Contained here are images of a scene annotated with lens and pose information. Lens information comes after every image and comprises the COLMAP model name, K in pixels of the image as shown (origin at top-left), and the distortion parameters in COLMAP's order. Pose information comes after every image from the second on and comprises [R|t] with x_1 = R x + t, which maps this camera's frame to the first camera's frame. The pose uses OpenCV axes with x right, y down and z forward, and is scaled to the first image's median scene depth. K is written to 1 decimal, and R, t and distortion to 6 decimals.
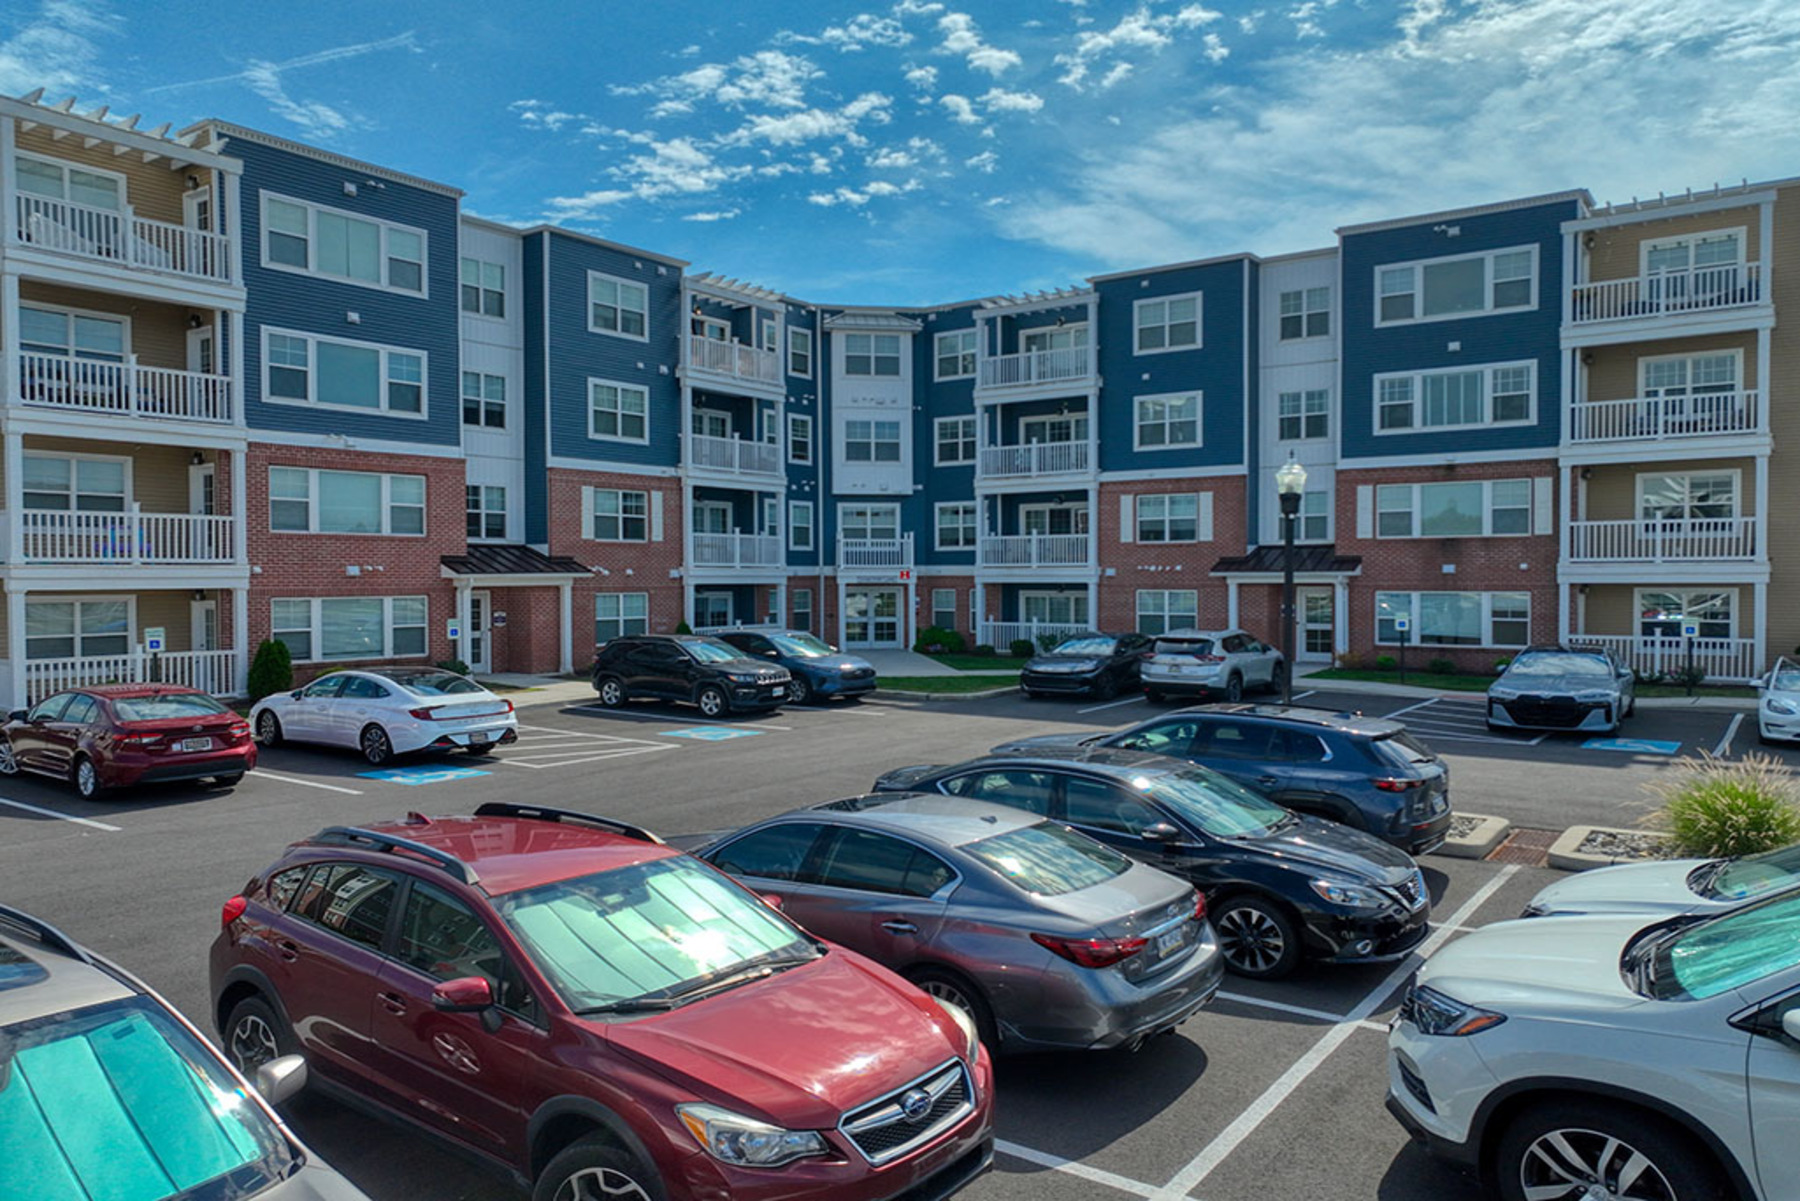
lens RADIAL K [[1274.6, 0, 904.5], [0, 1274.6, 604.6], [0, 0, 1]] dist [-0.011304, 0.031463]
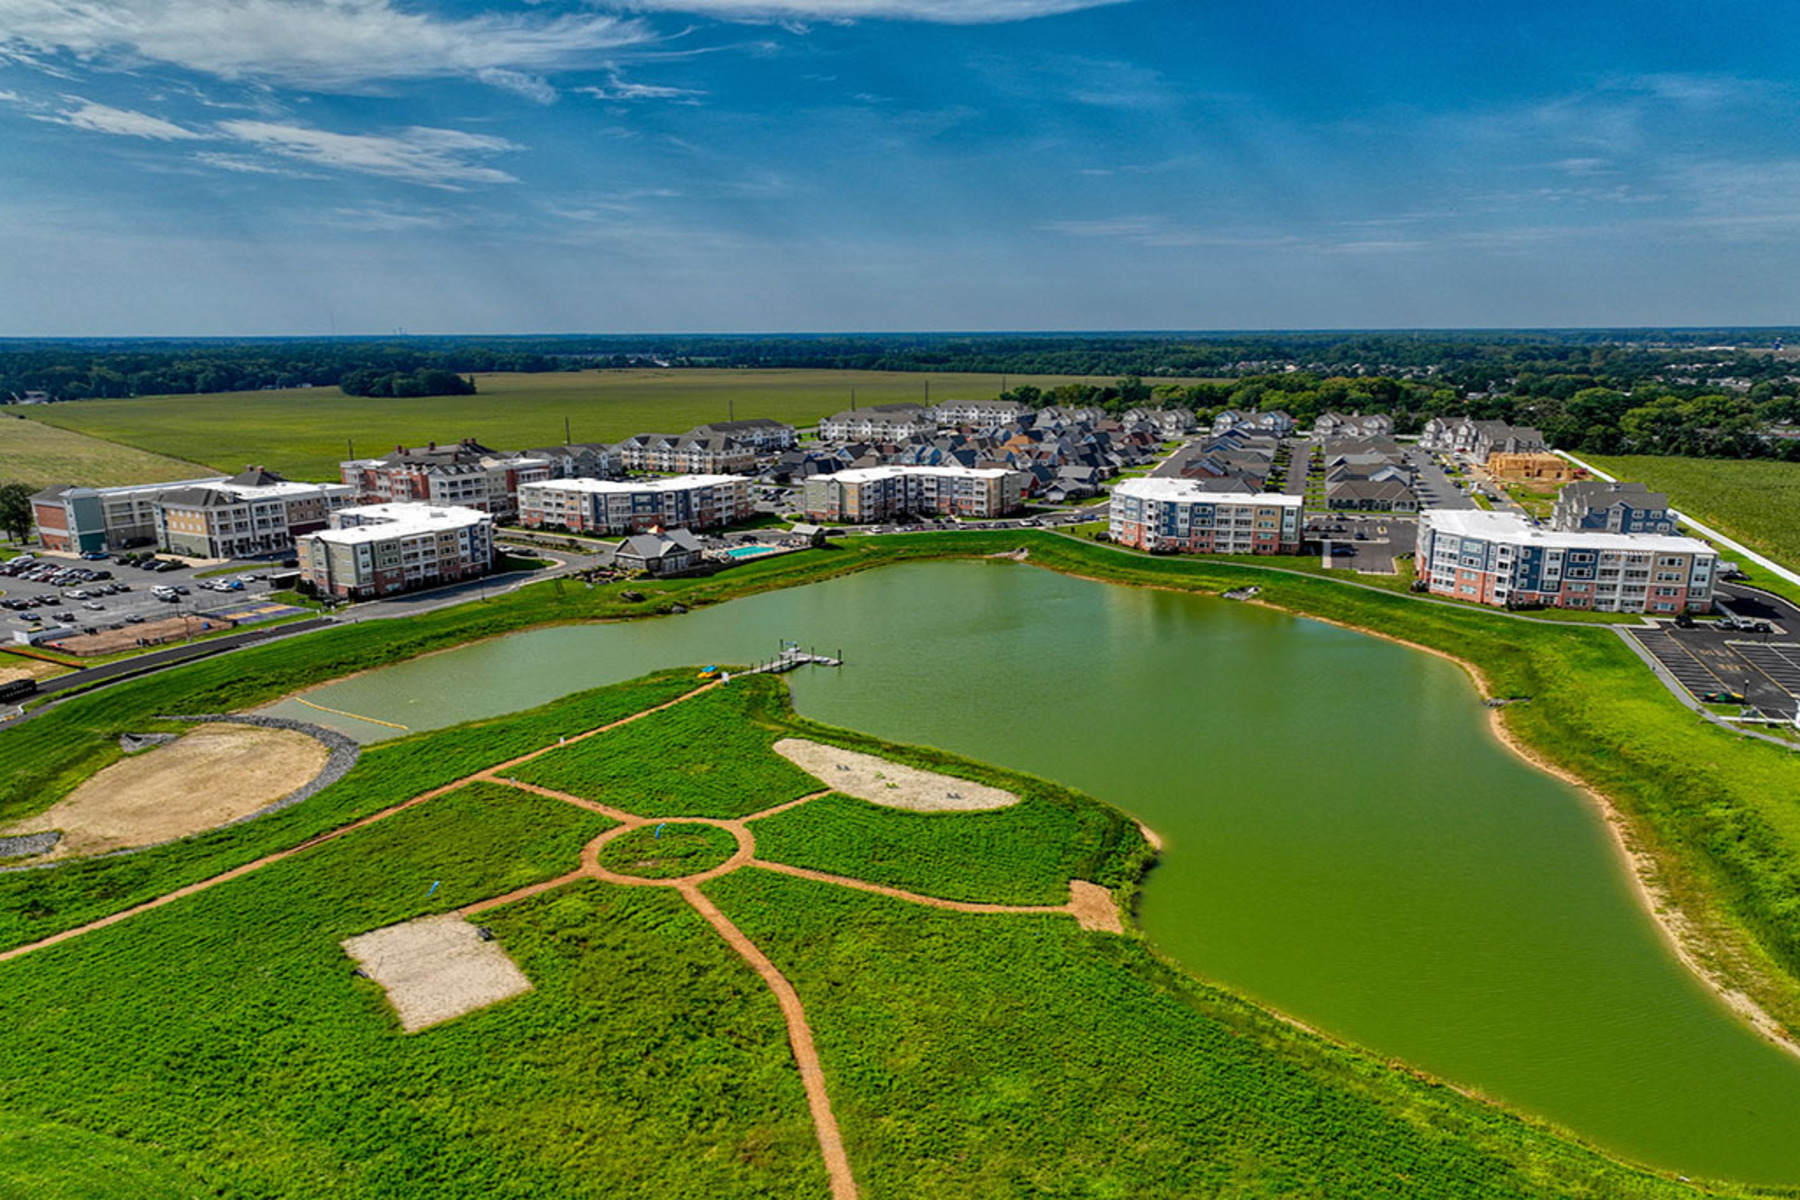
lens RADIAL K [[1259.6, 0, 907.1], [0, 1259.6, 646.5], [0, 0, 1]] dist [0.003336, 0.002631]
pose [[0.996512, -0.020446, 0.080901, -0.941565], [0.002324, 0.975943, 0.218013, -1.163870], [-0.083412, -0.217065, 0.972587, -9.308089]]
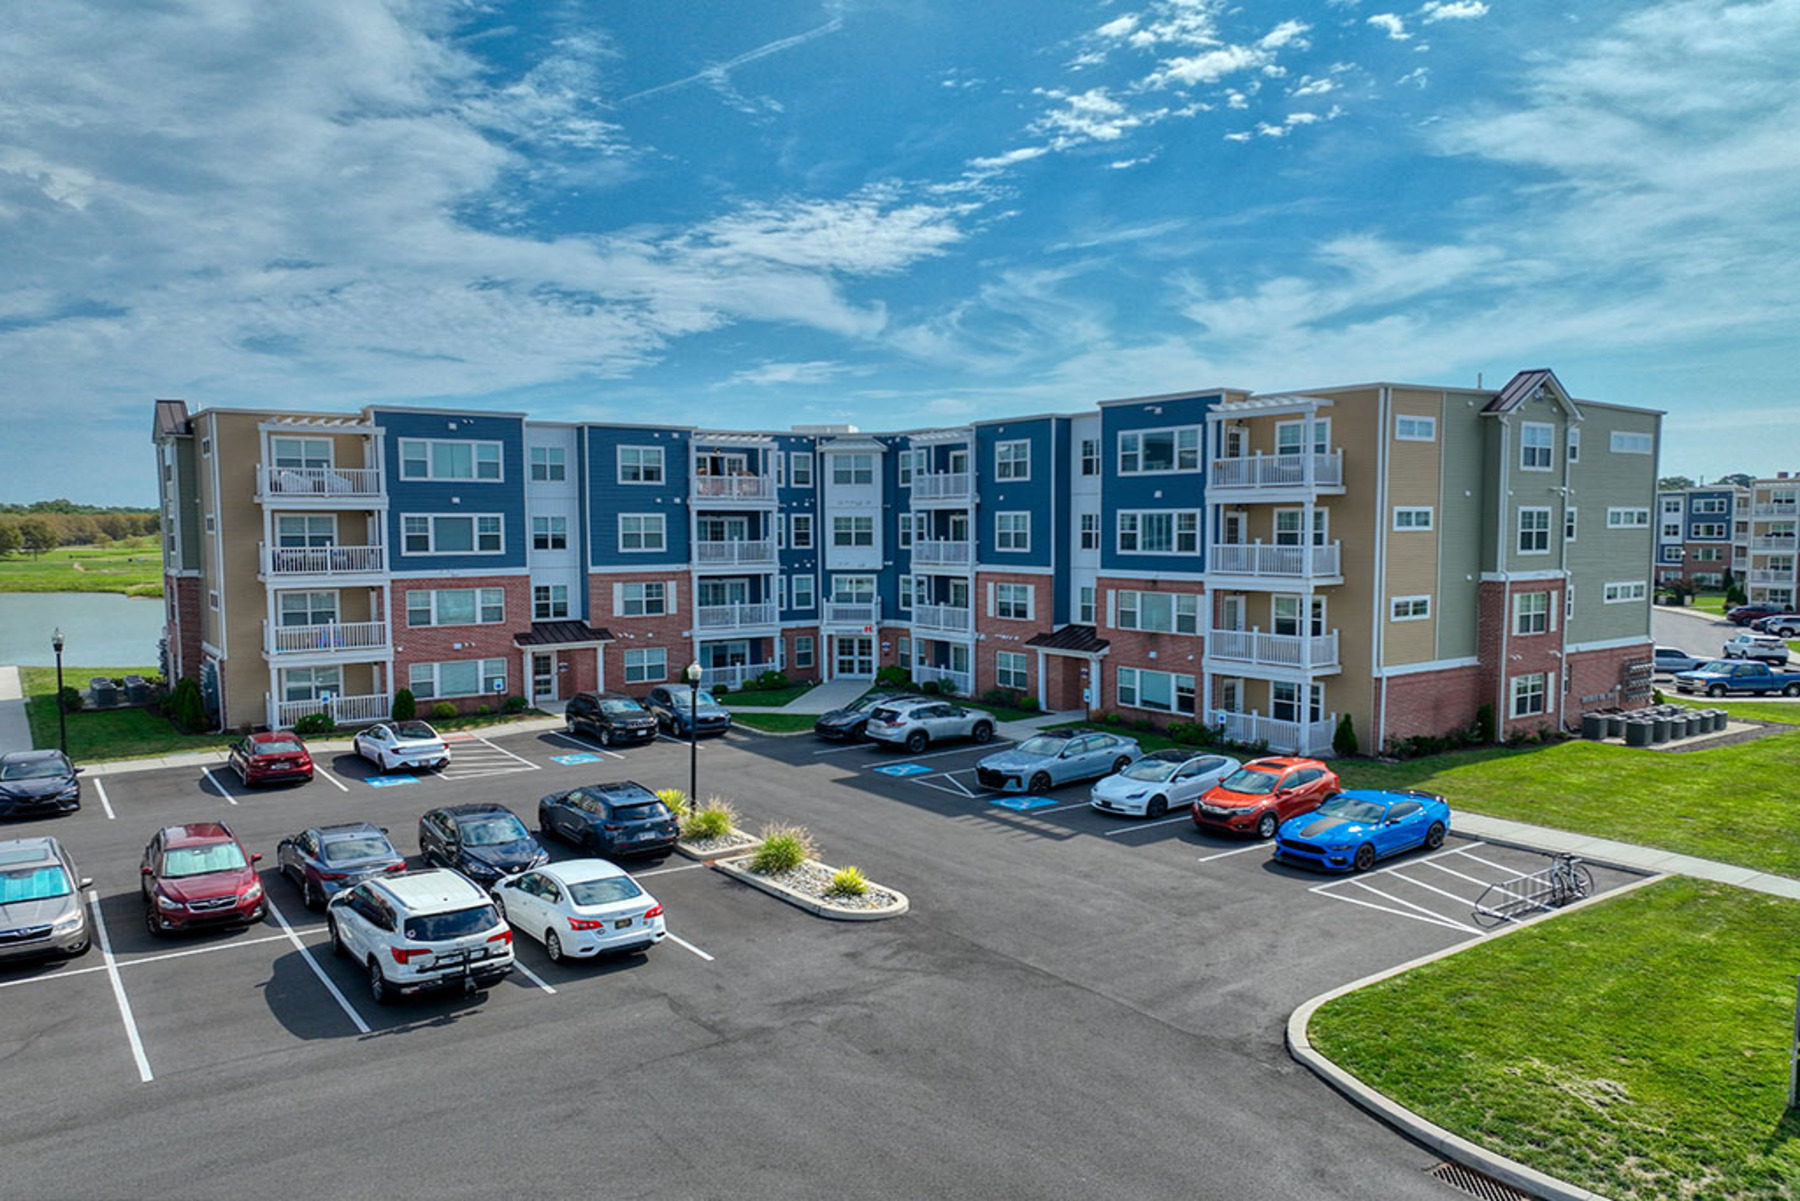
lens RADIAL K [[1274.6, 0, 904.5], [0, 1274.6, 604.6], [0, 0, 1]] dist [-0.011304, 0.031463]
pose [[0.950176, 0.018539, -0.311163, 0.540355], [-0.005332, 0.999050, 0.043241, -0.126967], [0.311669, -0.039428, 0.949372, -0.360699]]
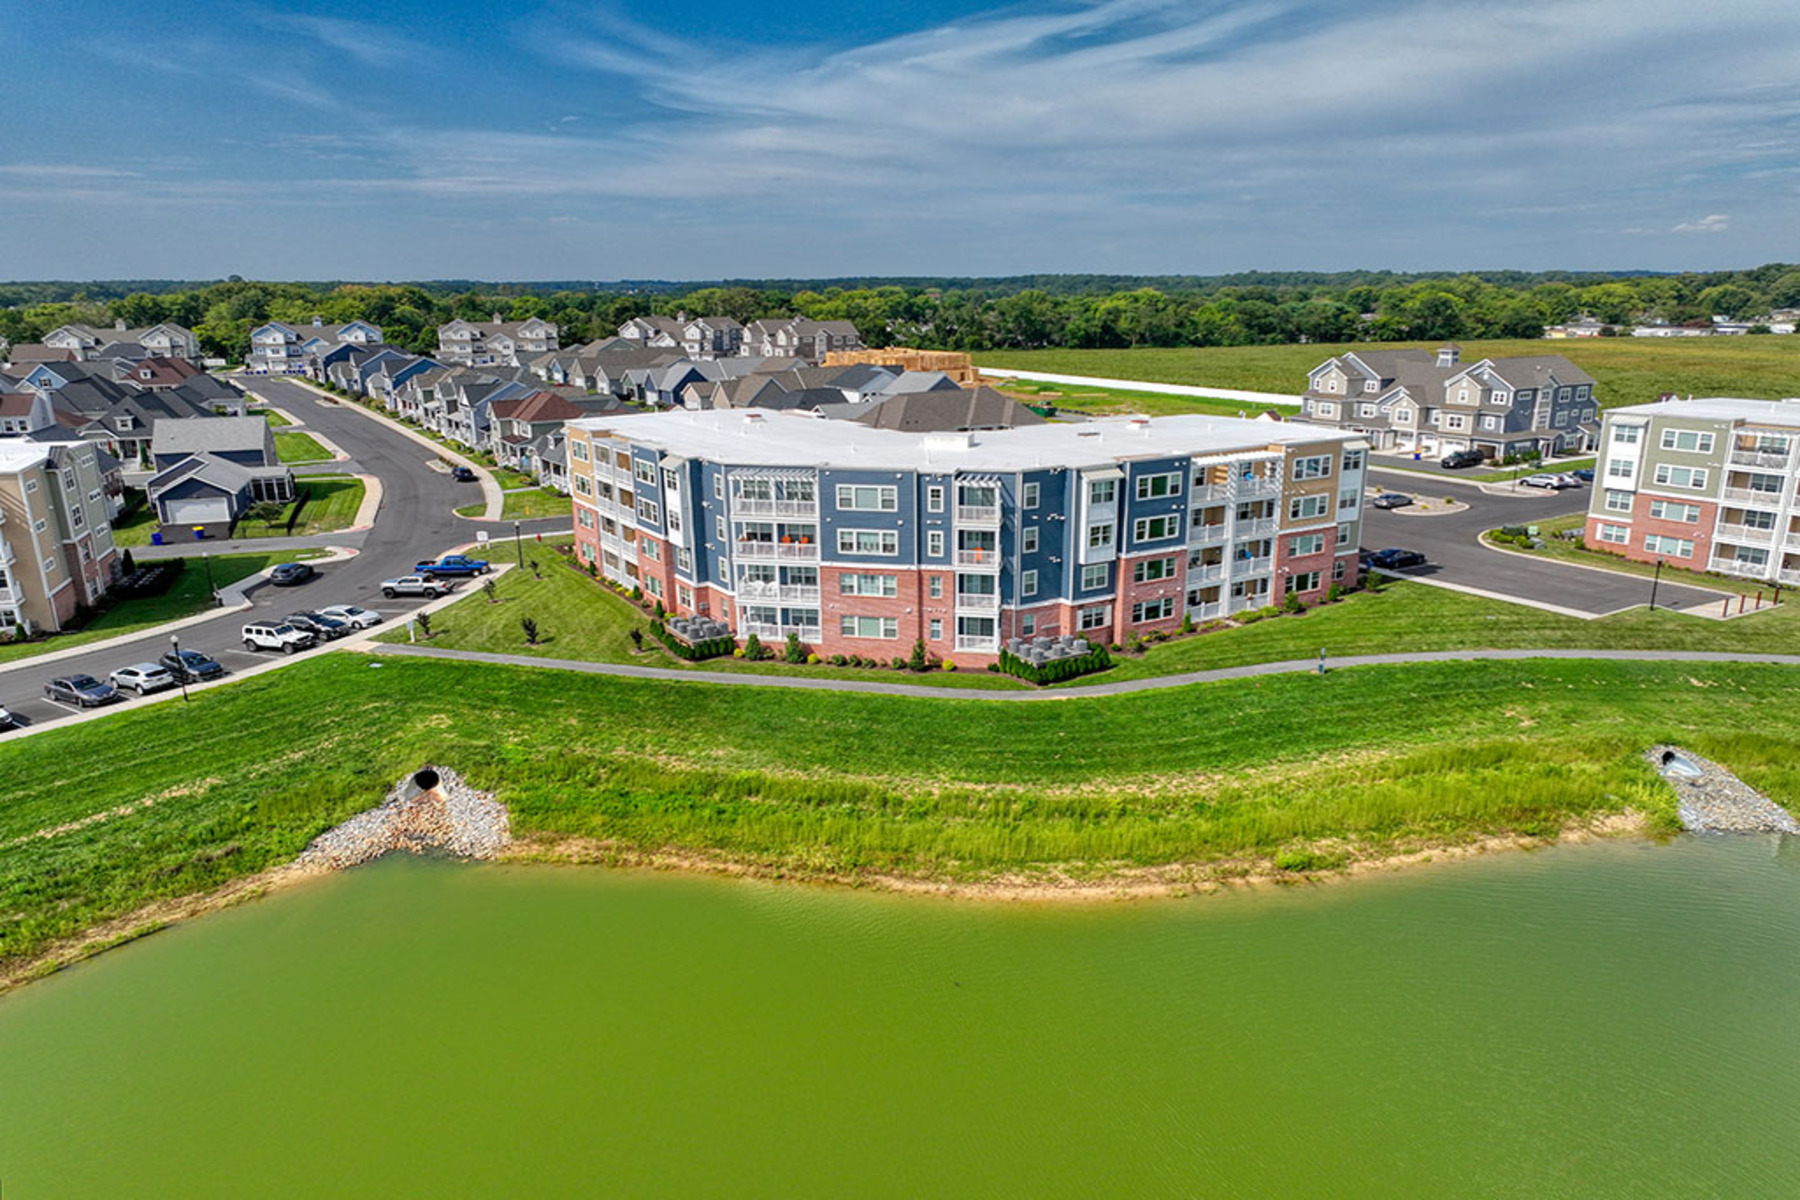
lens RADIAL K [[1259.6, 0, 907.1], [0, 1259.6, 646.5], [0, 0, 1]] dist [0.003336, 0.002631]
pose [[0.579064, -0.226810, 0.783098, -0.396777], [0.026737, 0.965290, 0.259808, -0.536799], [-0.814843, -0.129508, 0.565029, -2.018119]]
